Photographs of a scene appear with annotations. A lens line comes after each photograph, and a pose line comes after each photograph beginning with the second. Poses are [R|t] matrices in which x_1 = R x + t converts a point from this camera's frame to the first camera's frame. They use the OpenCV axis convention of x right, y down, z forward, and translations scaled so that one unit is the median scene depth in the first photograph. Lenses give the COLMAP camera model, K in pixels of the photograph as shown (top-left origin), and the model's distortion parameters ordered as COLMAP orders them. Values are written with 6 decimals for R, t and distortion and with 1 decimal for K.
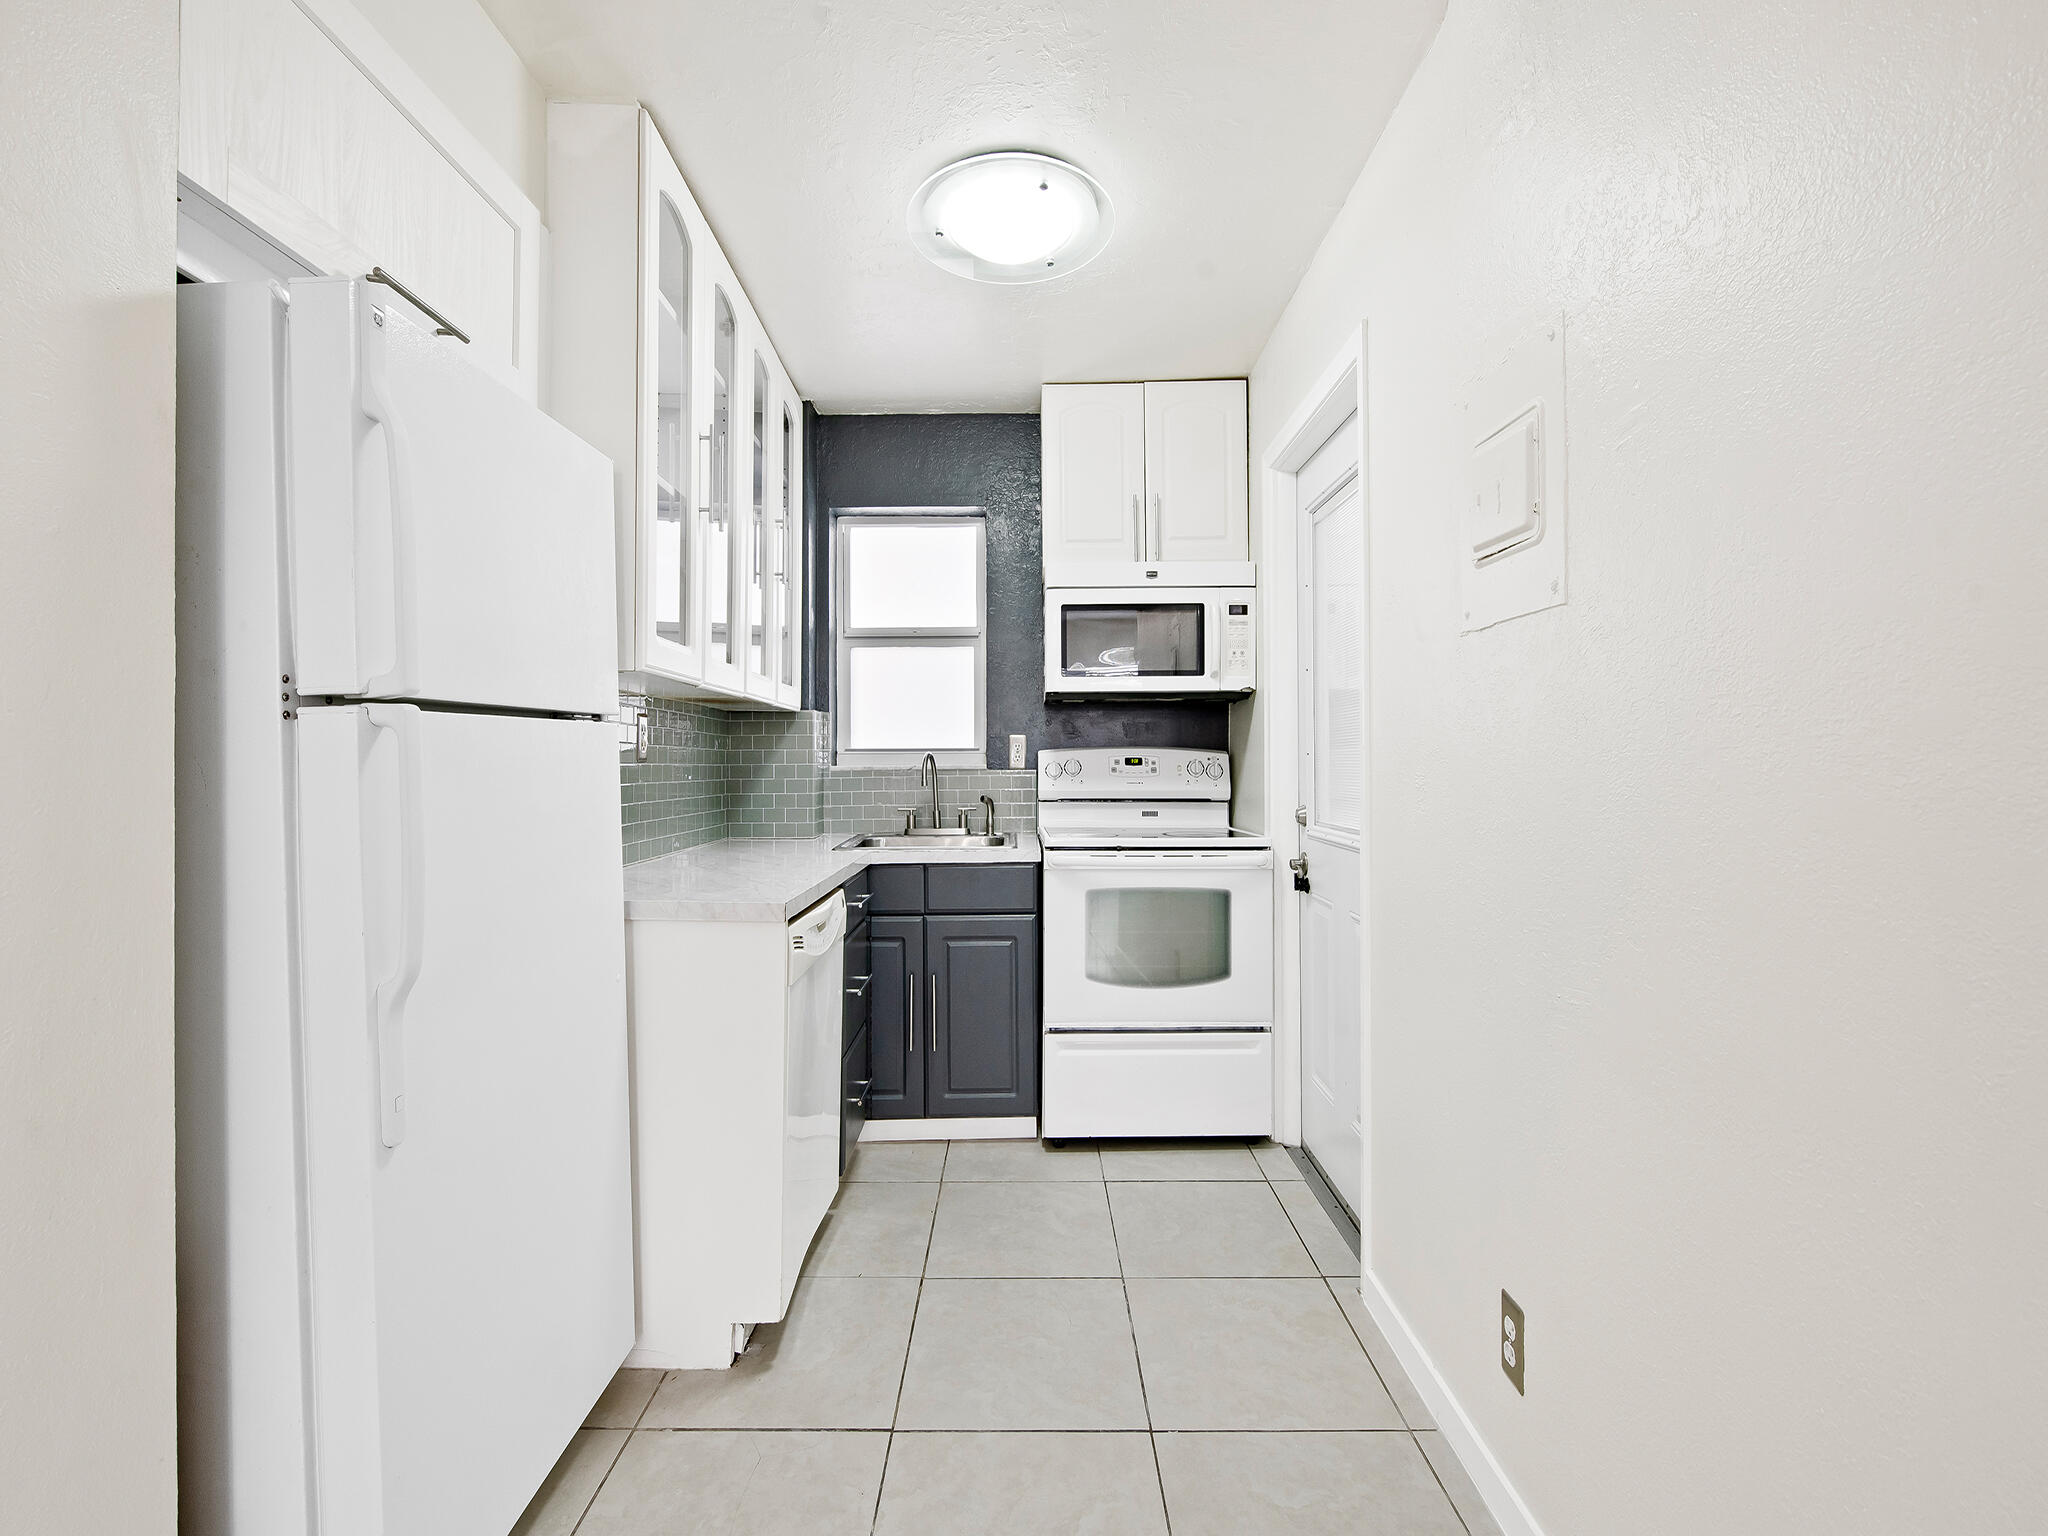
lens RADIAL K [[885.0, 0, 1025.5], [0, 885.0, 756.6], [0, 0, 1]] dist [0.002635, -0.001311]
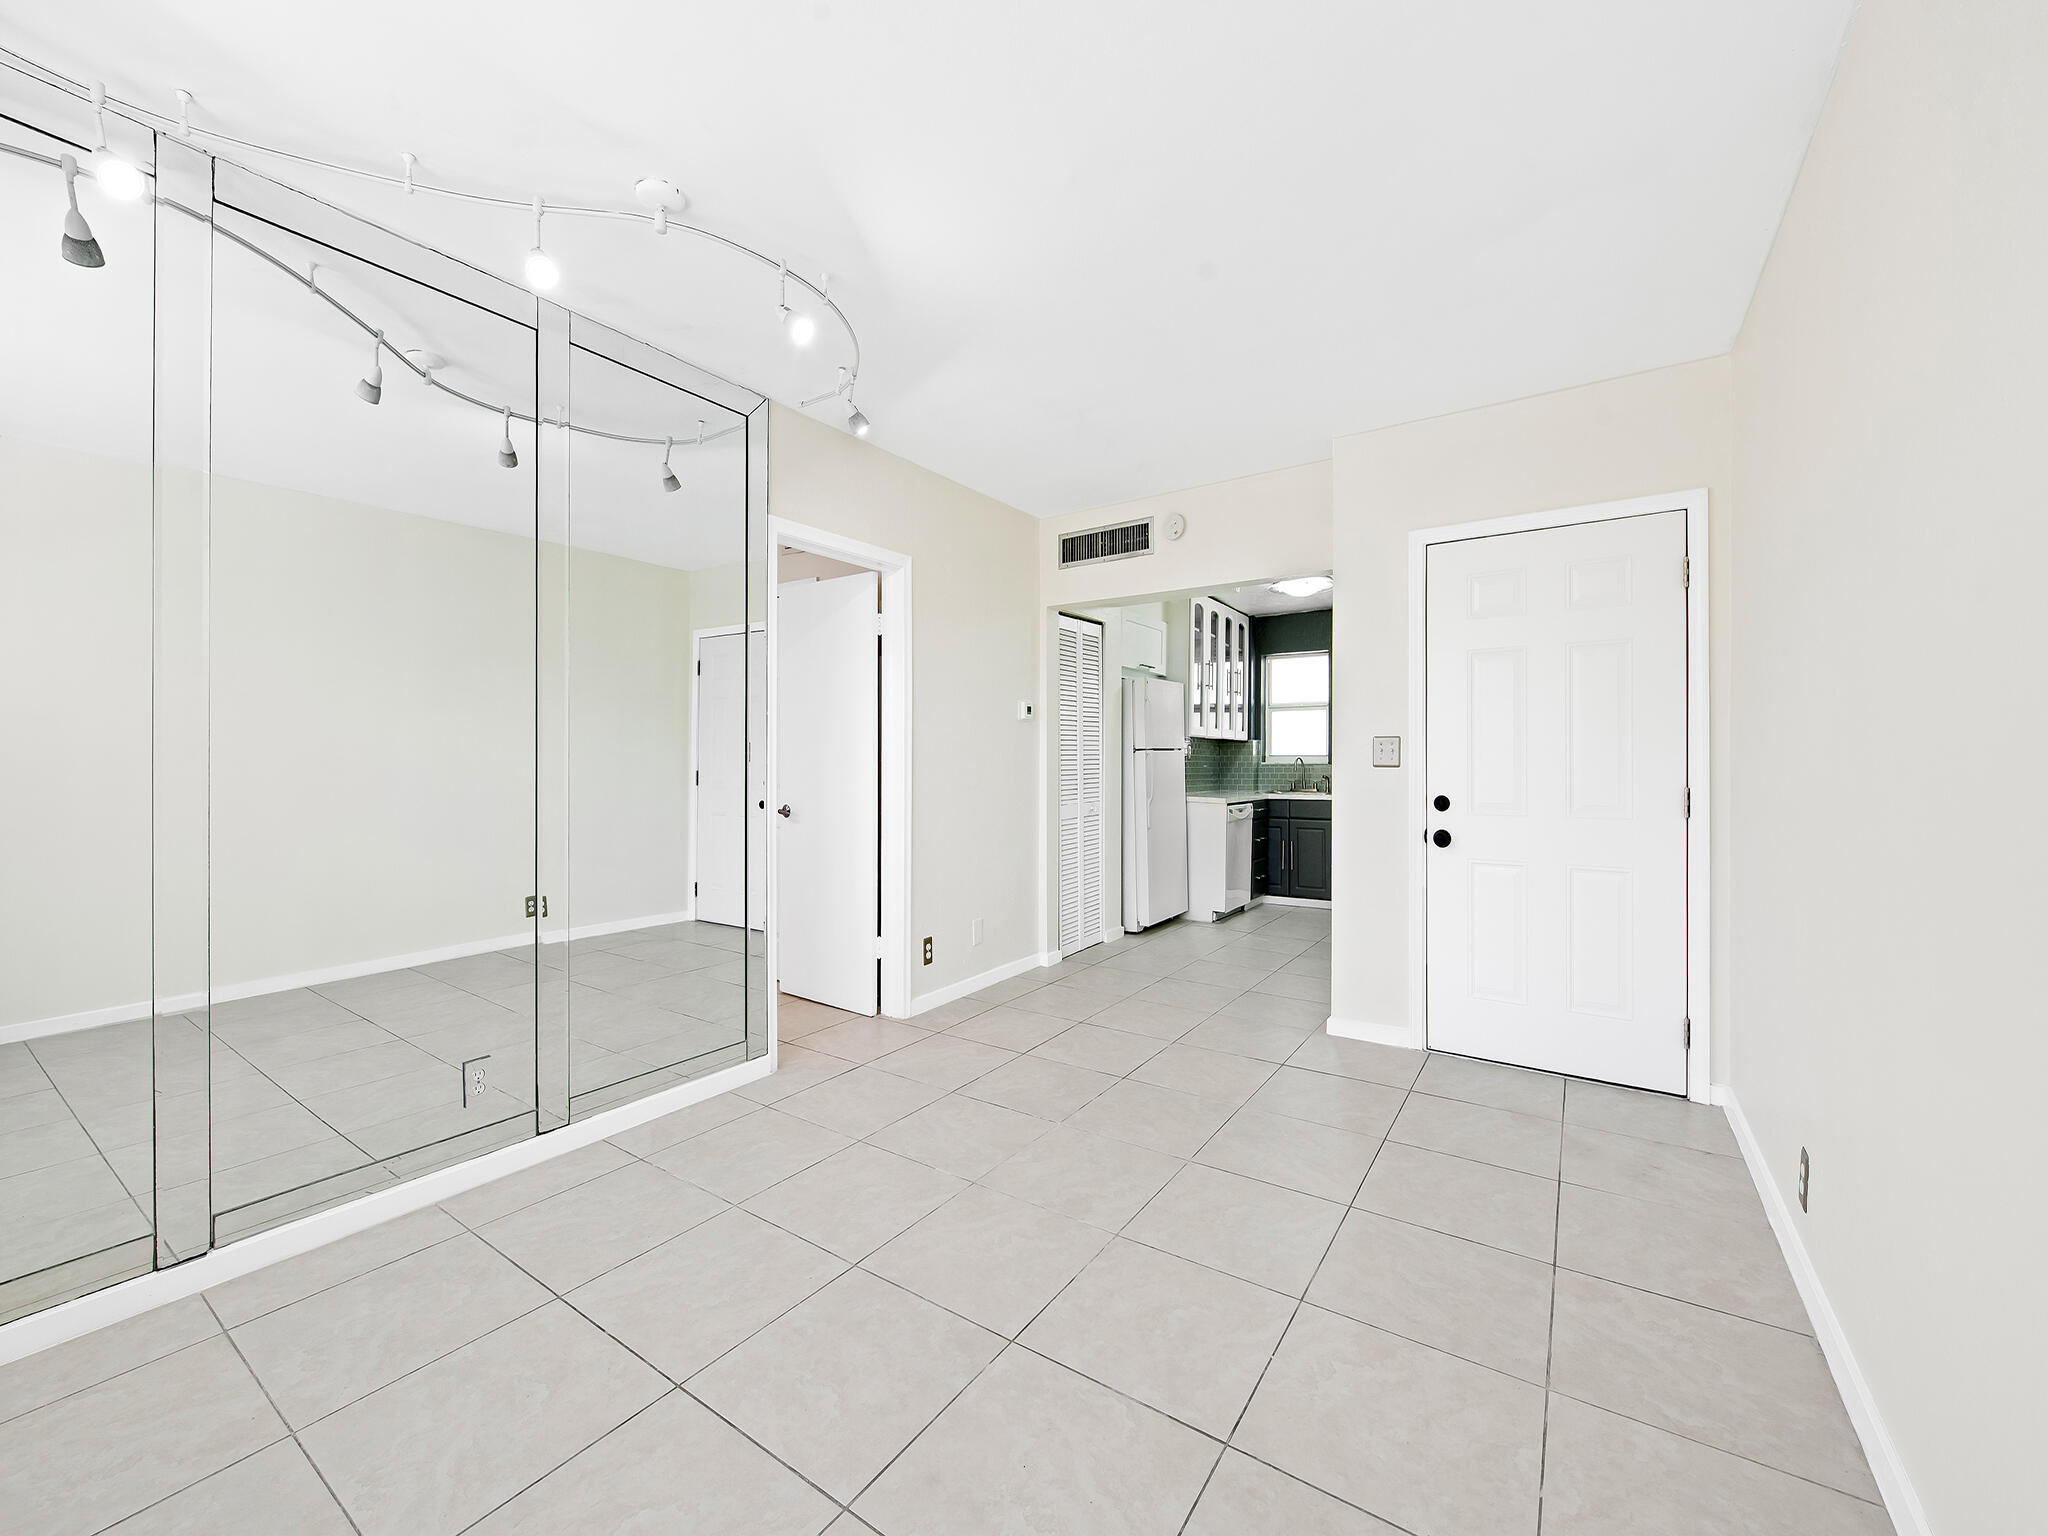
lens RADIAL K [[818.4, 0, 1028.7], [0, 818.4, 761.0], [0, 0, 1]] dist [0.000911, 0.000012]
pose [[0.829138, 0.006682, -0.559004, 0.612463], [-0.002686, 0.999965, 0.007970, -0.011022], [0.559038, -0.005107, 0.829127, -1.471832]]
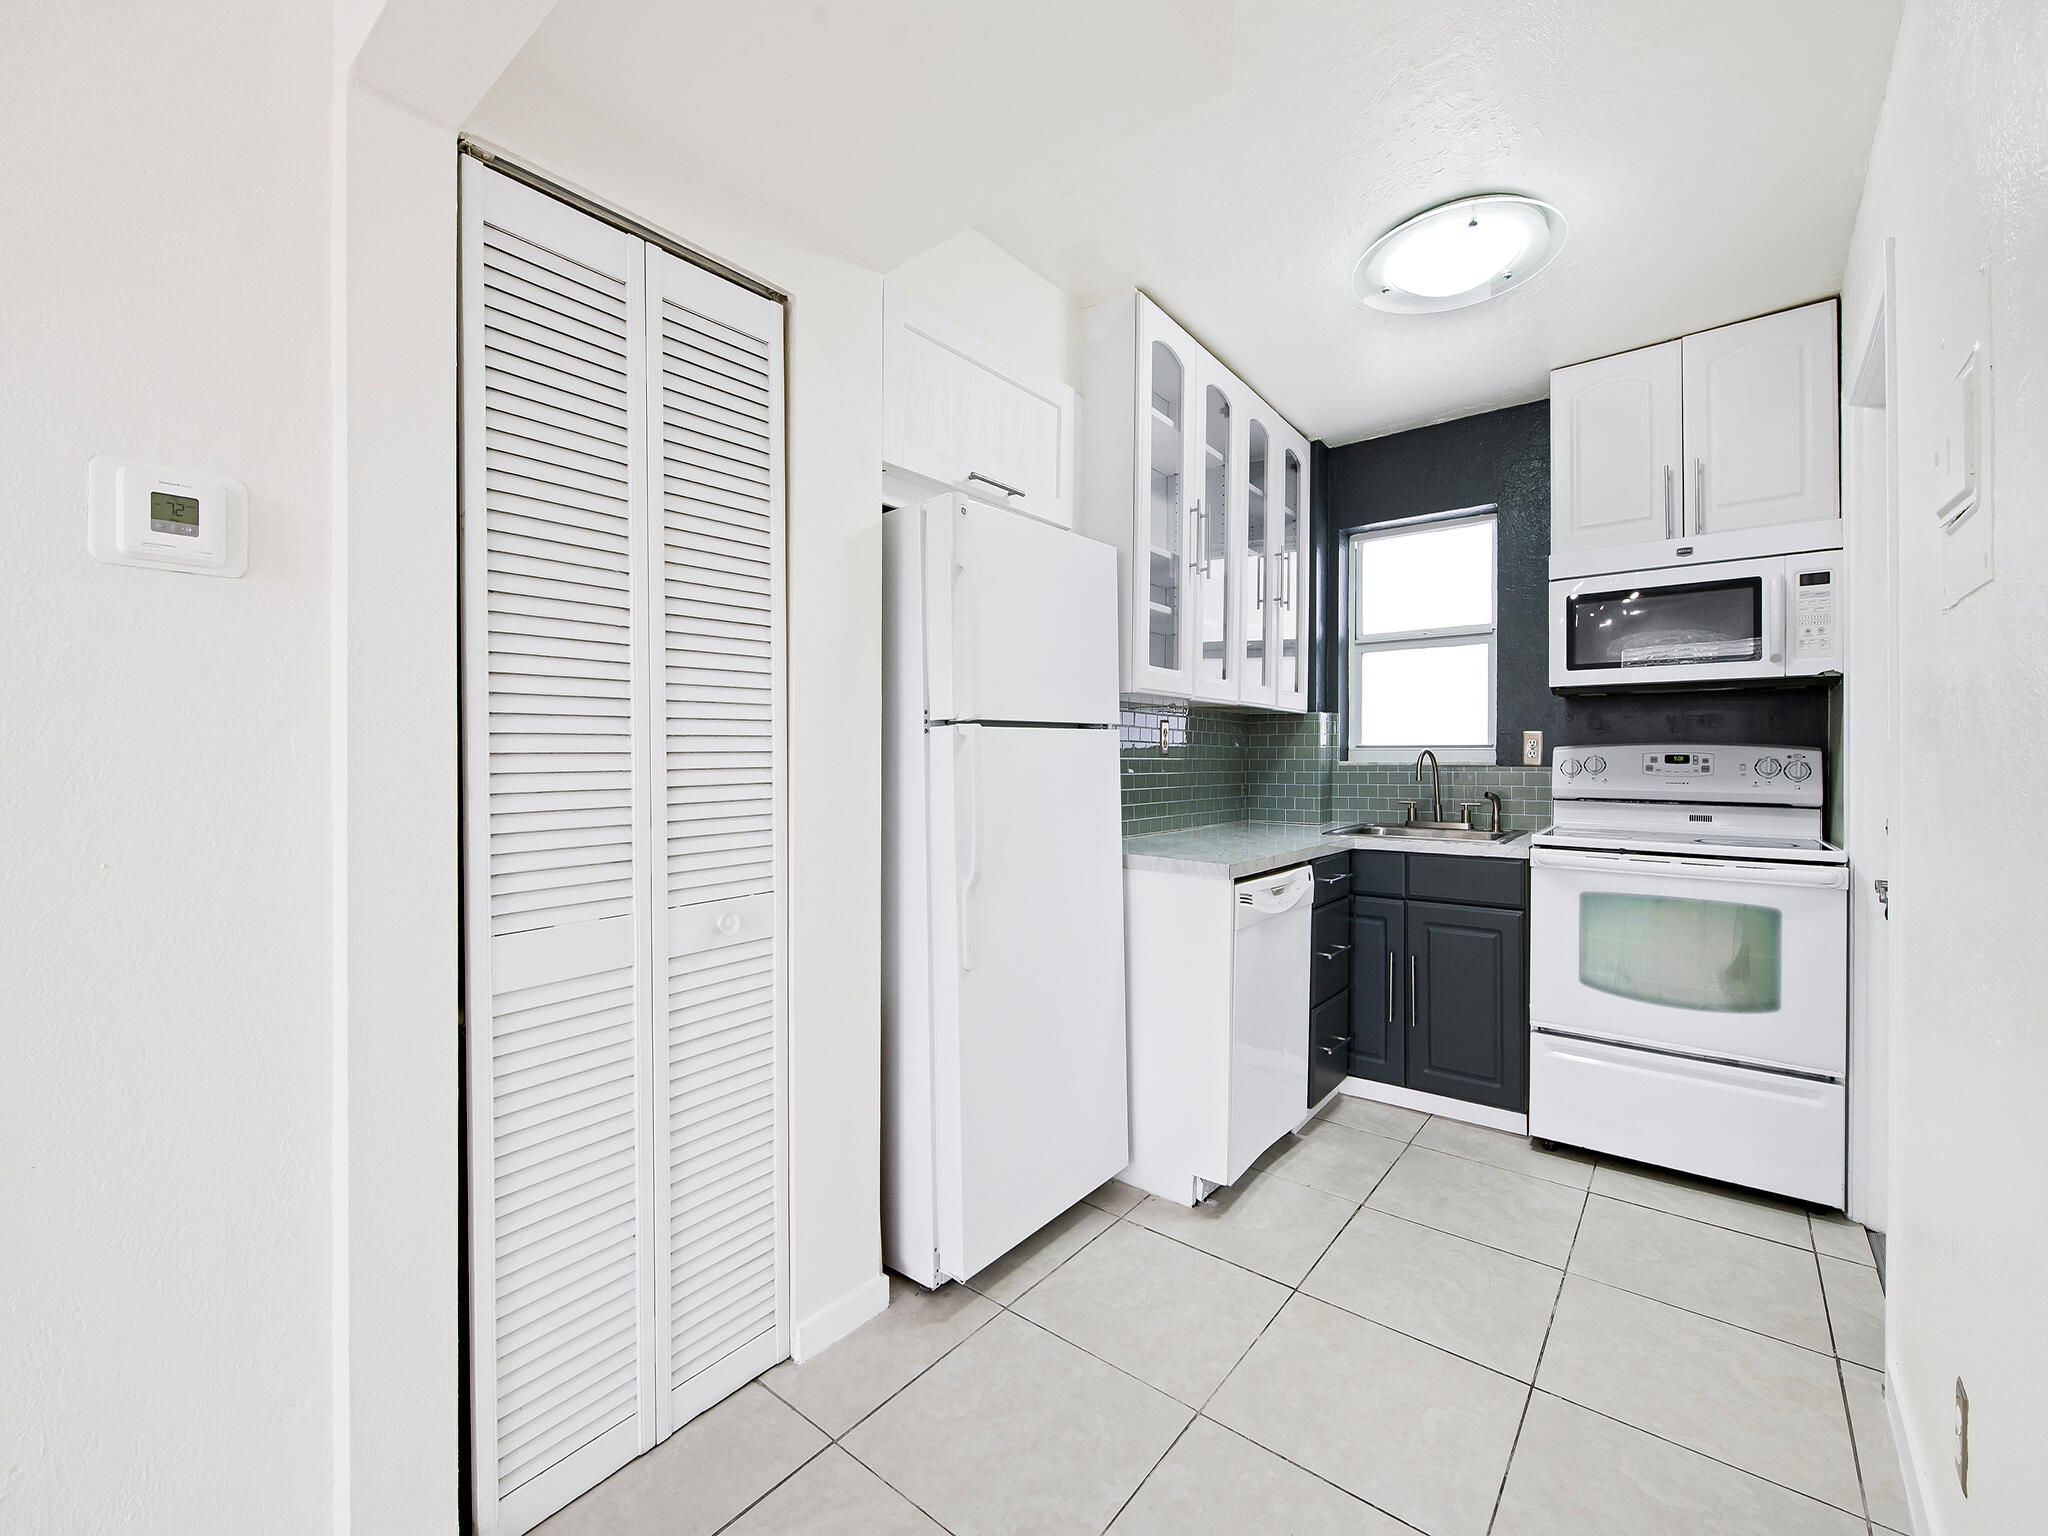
lens RADIAL K [[851.6, 0, 1023.2], [0, 851.6, 754.0], [0, 0, 1]] dist [0.000947, 0.000025]
pose [[0.779051, 0.003892, -0.626949, 0.175261], [-0.001822, 0.999991, 0.003943, -0.002397], [0.626958, -0.001929, 0.779050, -0.105821]]
